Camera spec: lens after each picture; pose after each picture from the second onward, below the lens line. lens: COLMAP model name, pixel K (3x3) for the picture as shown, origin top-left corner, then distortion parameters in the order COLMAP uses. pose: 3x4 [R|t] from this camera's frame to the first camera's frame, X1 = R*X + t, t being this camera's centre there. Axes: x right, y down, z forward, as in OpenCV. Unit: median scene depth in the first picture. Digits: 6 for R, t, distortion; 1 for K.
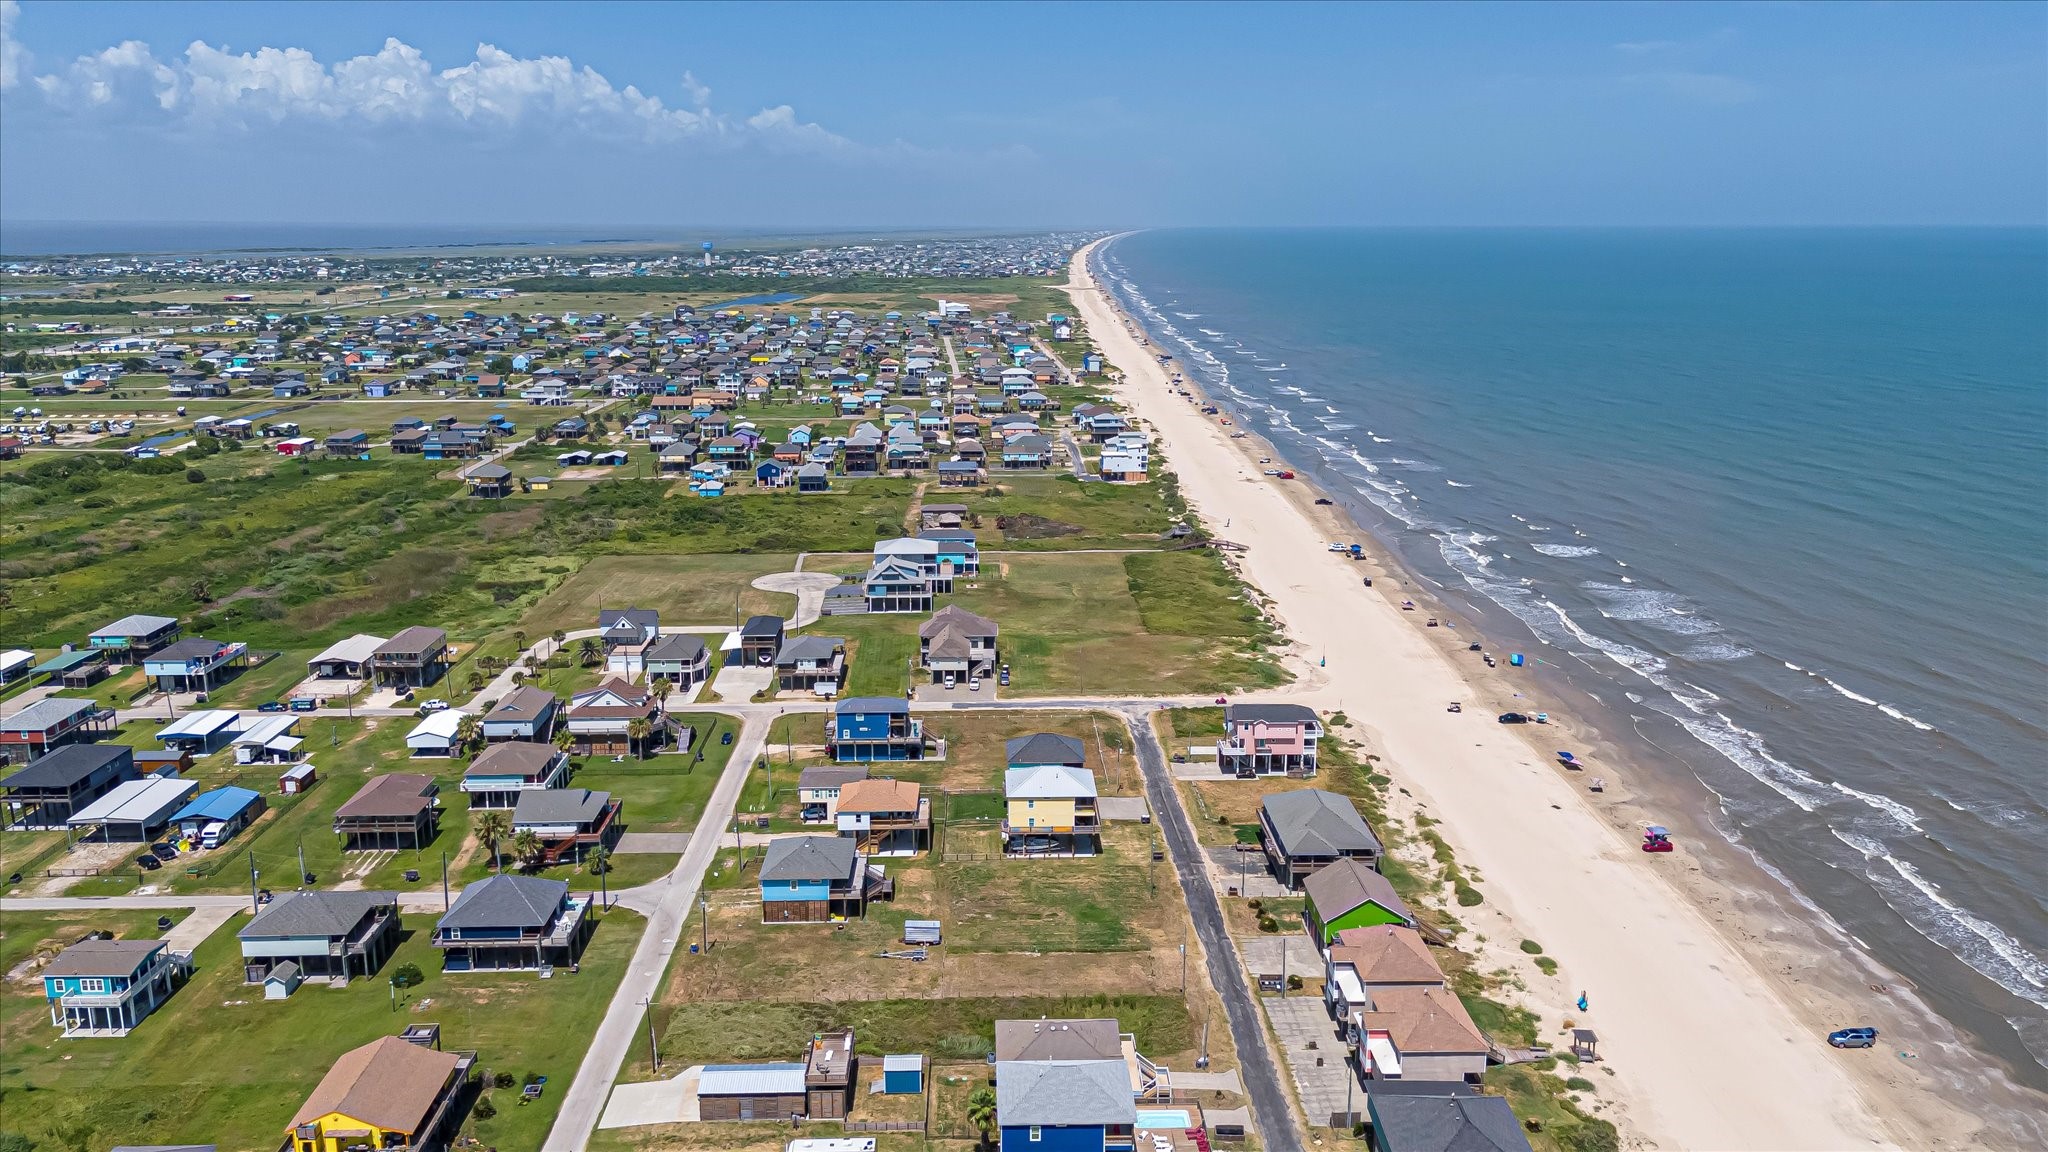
lens RADIAL K [[1525.0, 0, 1022.7], [0, 1525.0, 567.1], [0, 0, 1]] dist [0.073720, -0.068221]
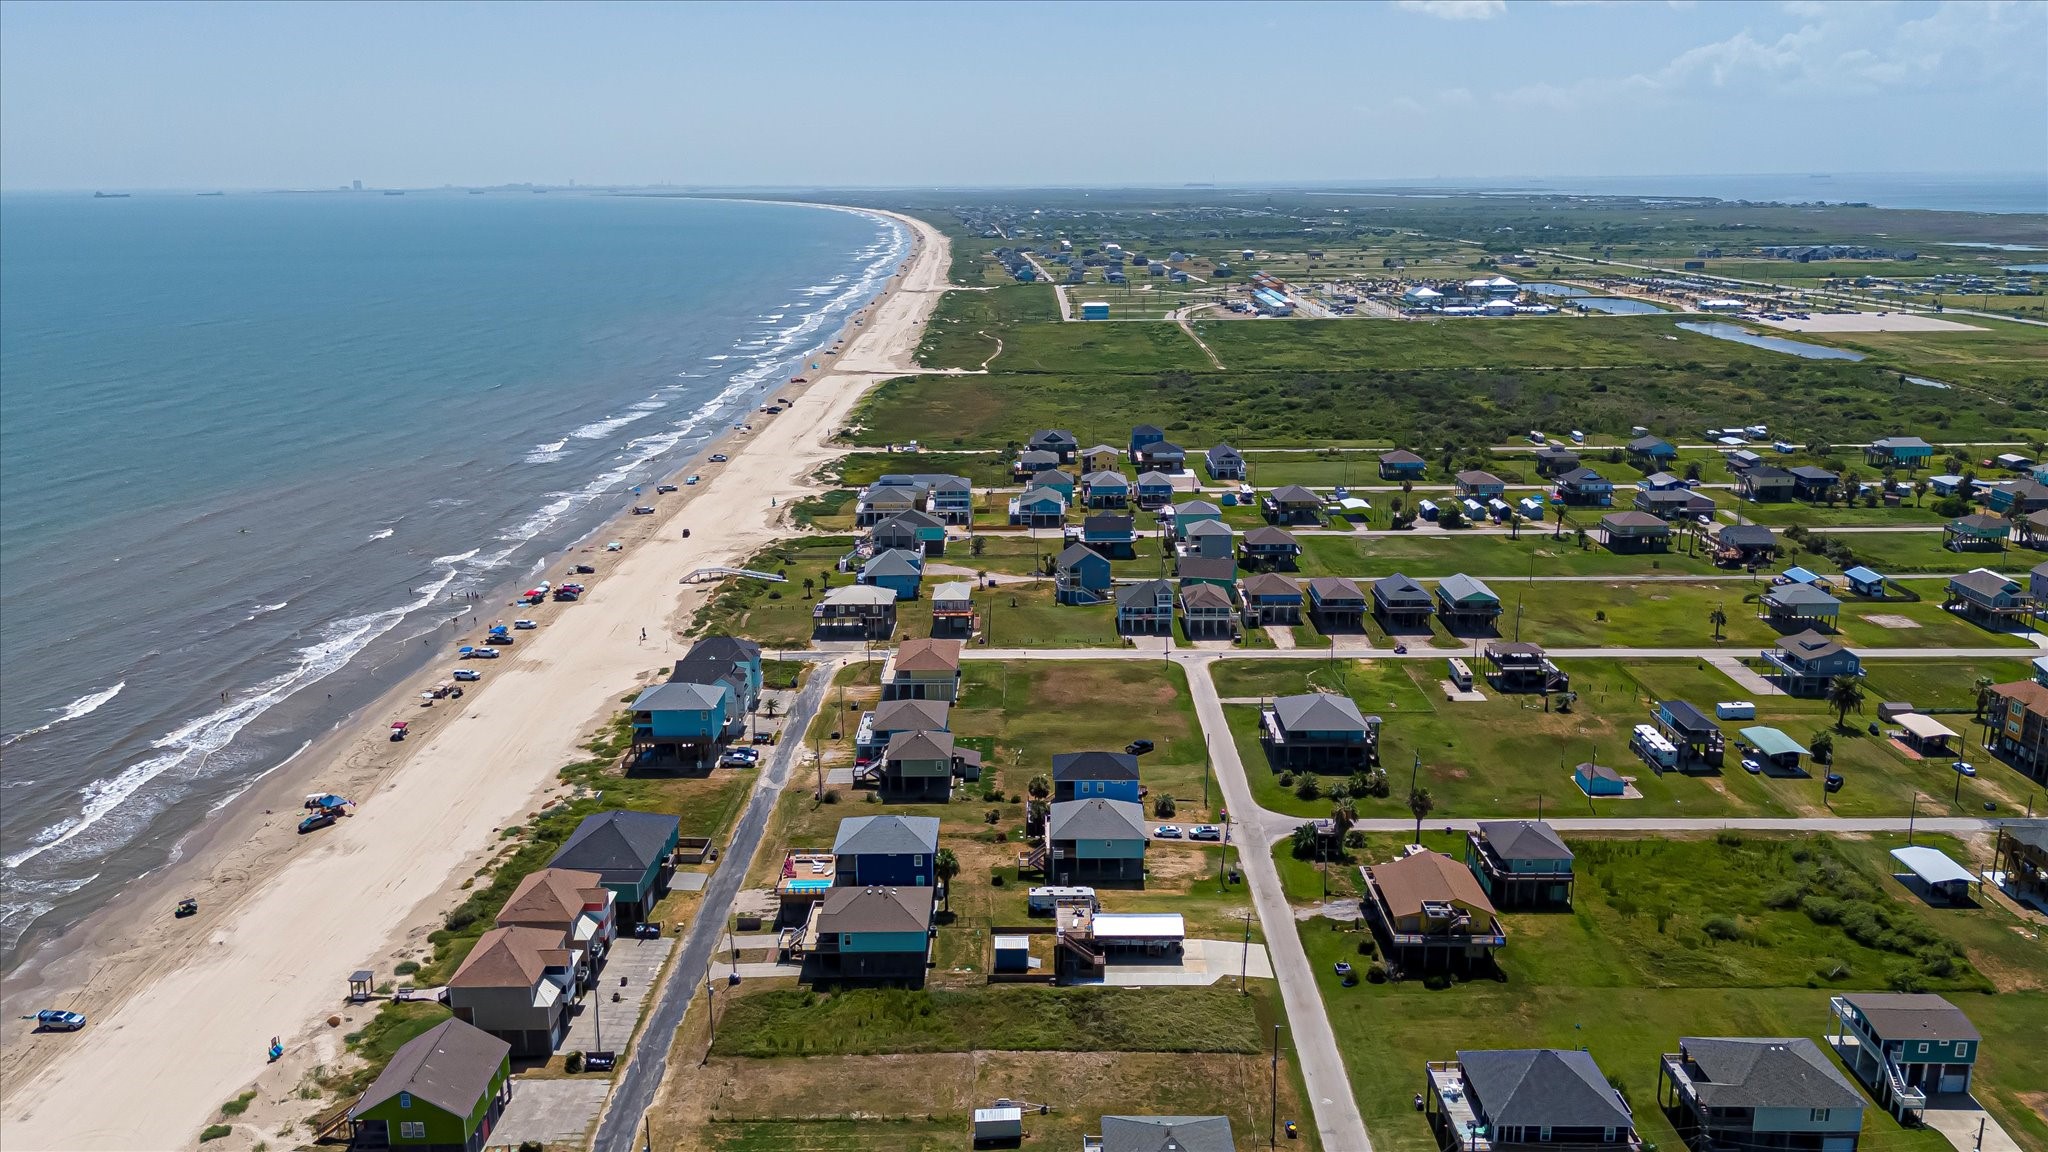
lens RADIAL K [[1518.4, 0, 1013.4], [0, 1518.4, 565.4], [0, 0, 1]] dist [0.073957, -0.066544]
pose [[-0.998959, -0.004973, 0.045346, -0.078270], [0.016237, 0.890183, 0.455314, -0.263314], [-0.042631, 0.455576, -0.889175, 1.139369]]
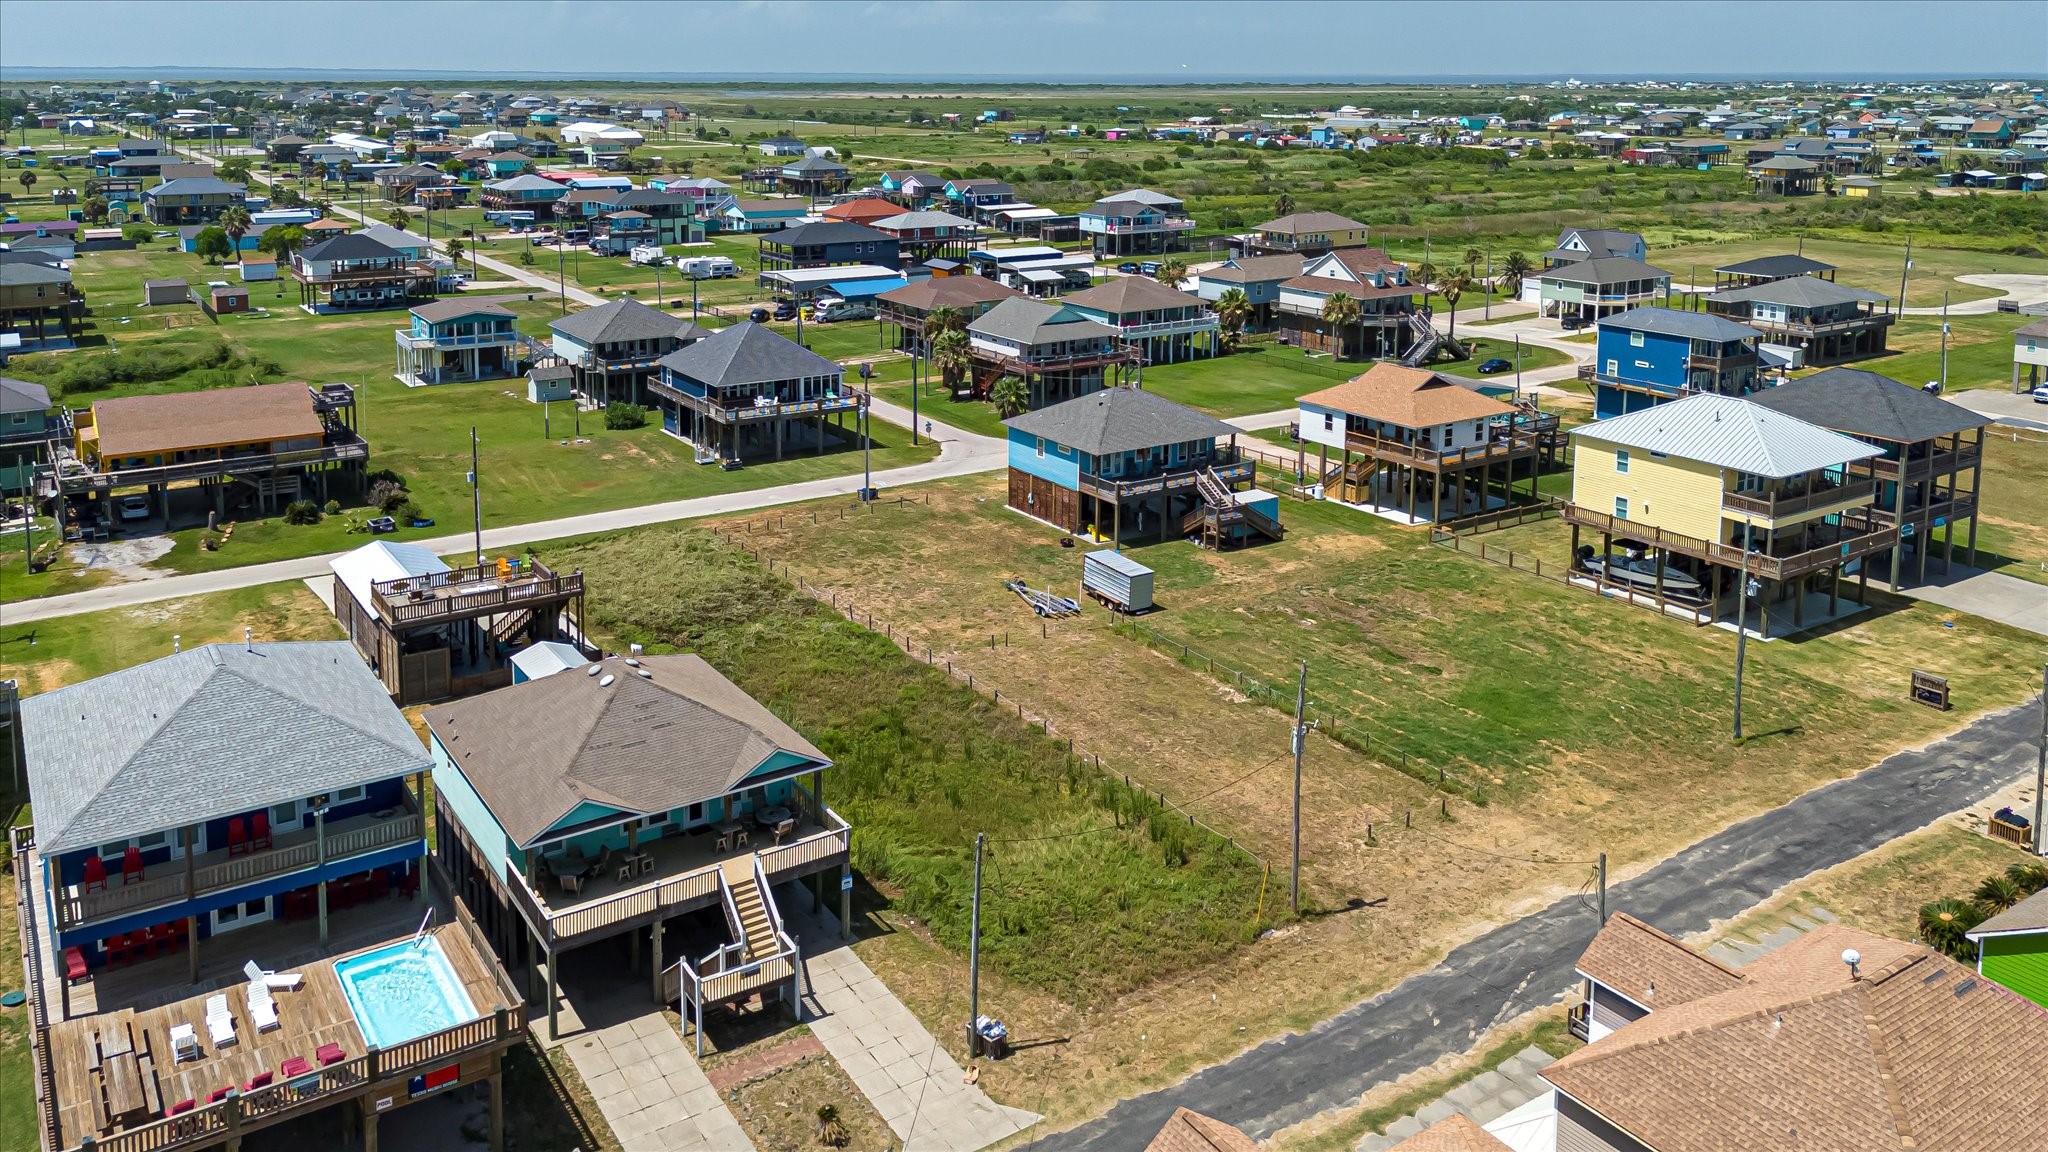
lens RADIAL K [[1518.4, 0, 985.5], [0, 1518.4, 515.0], [0, 0, 1]] dist [0.073957, -0.066544]
pose [[0.520061, 0.237270, -0.820511, 0.209896], [-0.191314, 0.968593, 0.158832, 0.112725], [0.832427, 0.074373, 0.549121, 0.523017]]
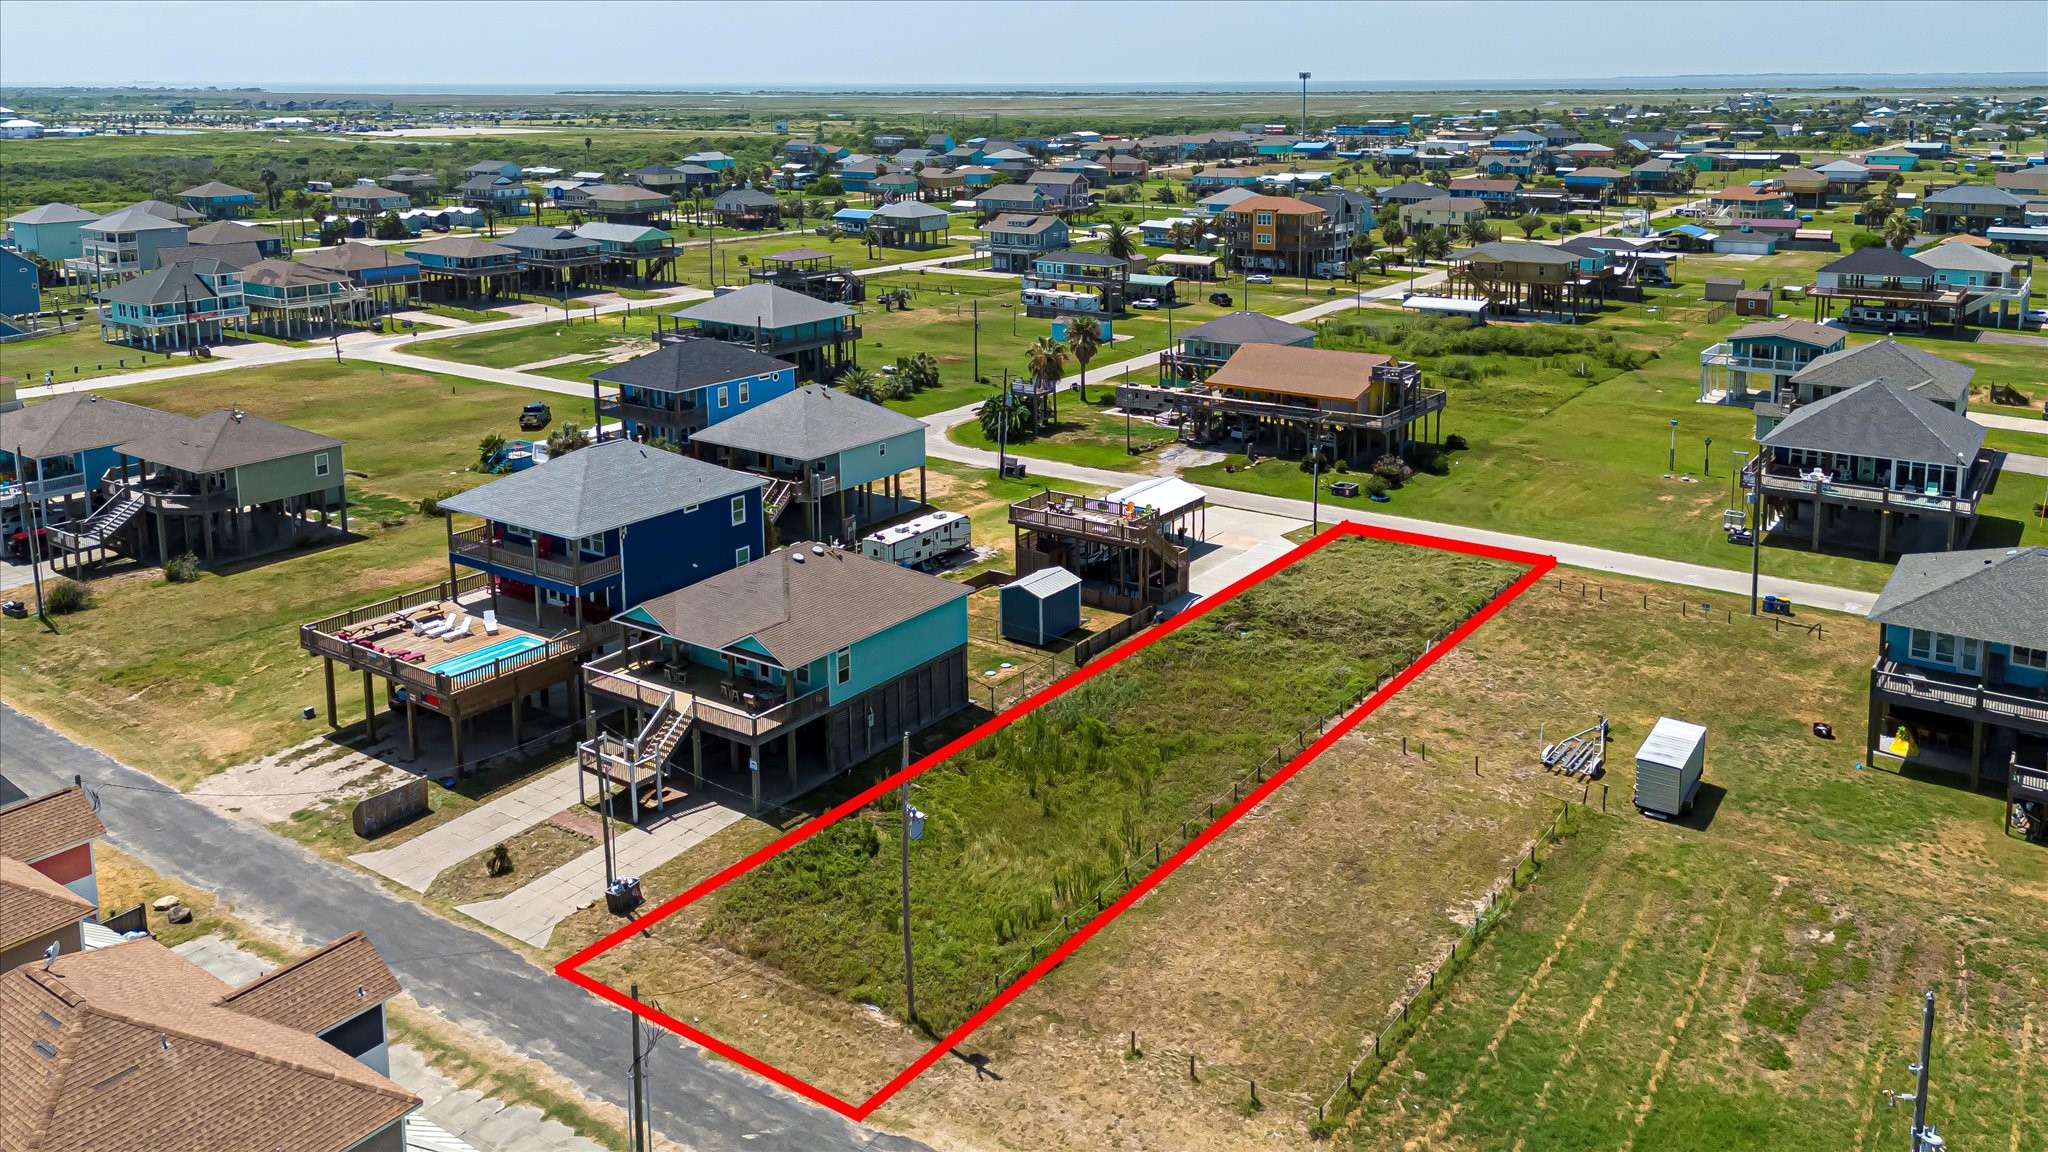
lens RADIAL K [[1525.0, 0, 1031.5], [0, 1525.0, 540.7], [0, 0, 1]] dist [0.073720, -0.068221]
pose [[-0.602156, 0.230310, -0.764438, 0.193338], [-0.174385, 0.896427, 0.407441, 0.059899], [0.779100, 0.378650, -0.499626, 0.763459]]
